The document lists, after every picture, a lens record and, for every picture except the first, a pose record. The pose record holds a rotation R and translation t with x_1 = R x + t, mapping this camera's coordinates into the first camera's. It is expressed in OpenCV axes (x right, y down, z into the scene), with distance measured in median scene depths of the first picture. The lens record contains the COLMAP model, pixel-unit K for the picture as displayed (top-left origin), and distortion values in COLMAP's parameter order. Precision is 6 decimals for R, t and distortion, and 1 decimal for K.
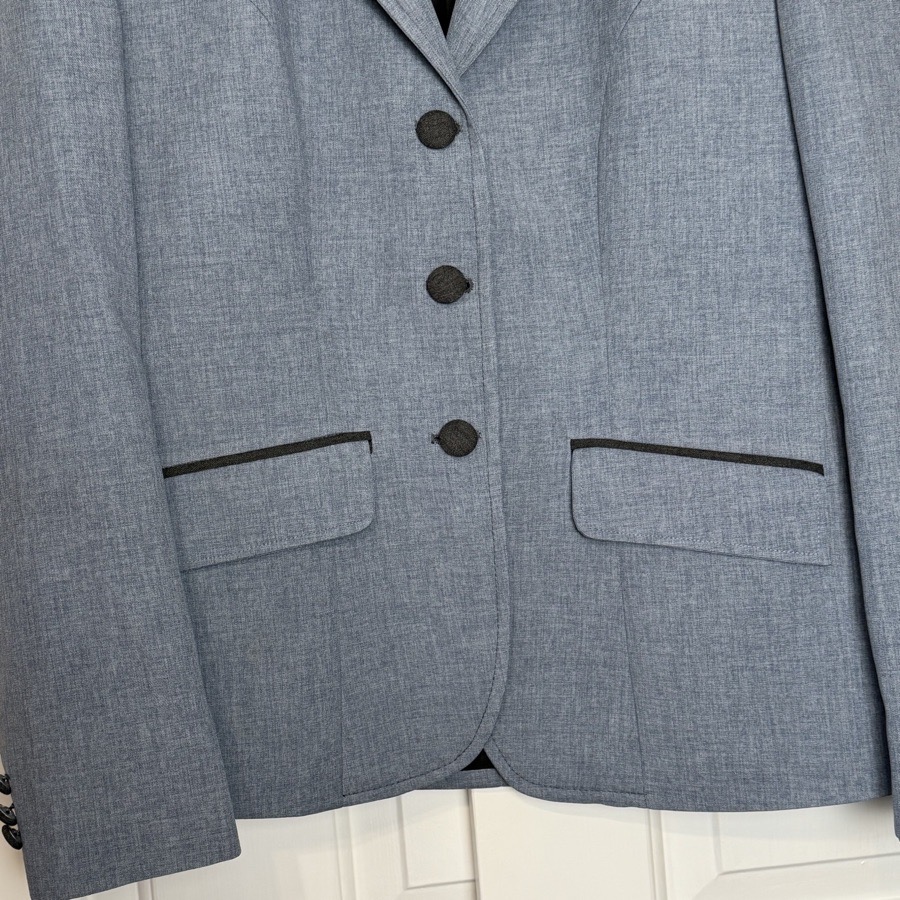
lens RADIAL K [[1425.0, 0, 408.6], [0, 1425.0, 449.5], [0, 0, 1]] dist [0.176910, -0.245122]
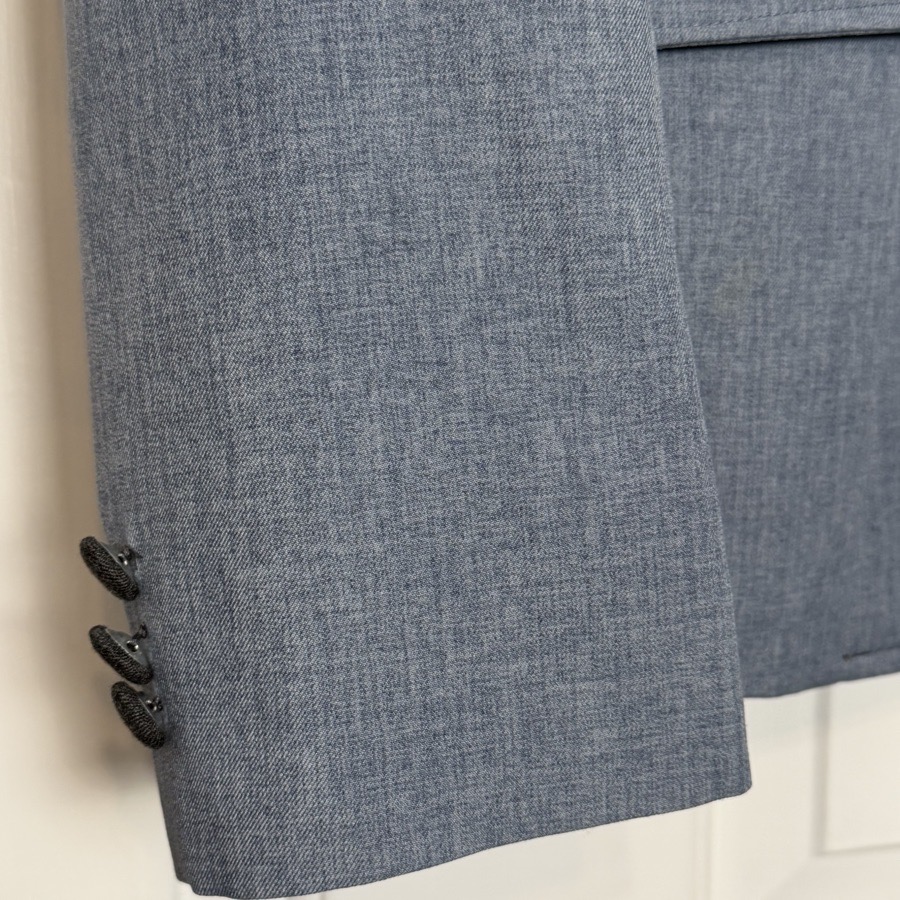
lens RADIAL K [[1425.0, 0, 408.6], [0, 1425.0, 449.5], [0, 0, 1]] dist [0.176910, -0.245122]
pose [[0.984313, 0.060036, 0.165904, -0.261793], [-0.068827, 0.996485, 0.047752, 0.172599], [-0.162454, -0.058422, 0.984985, 0.615922]]
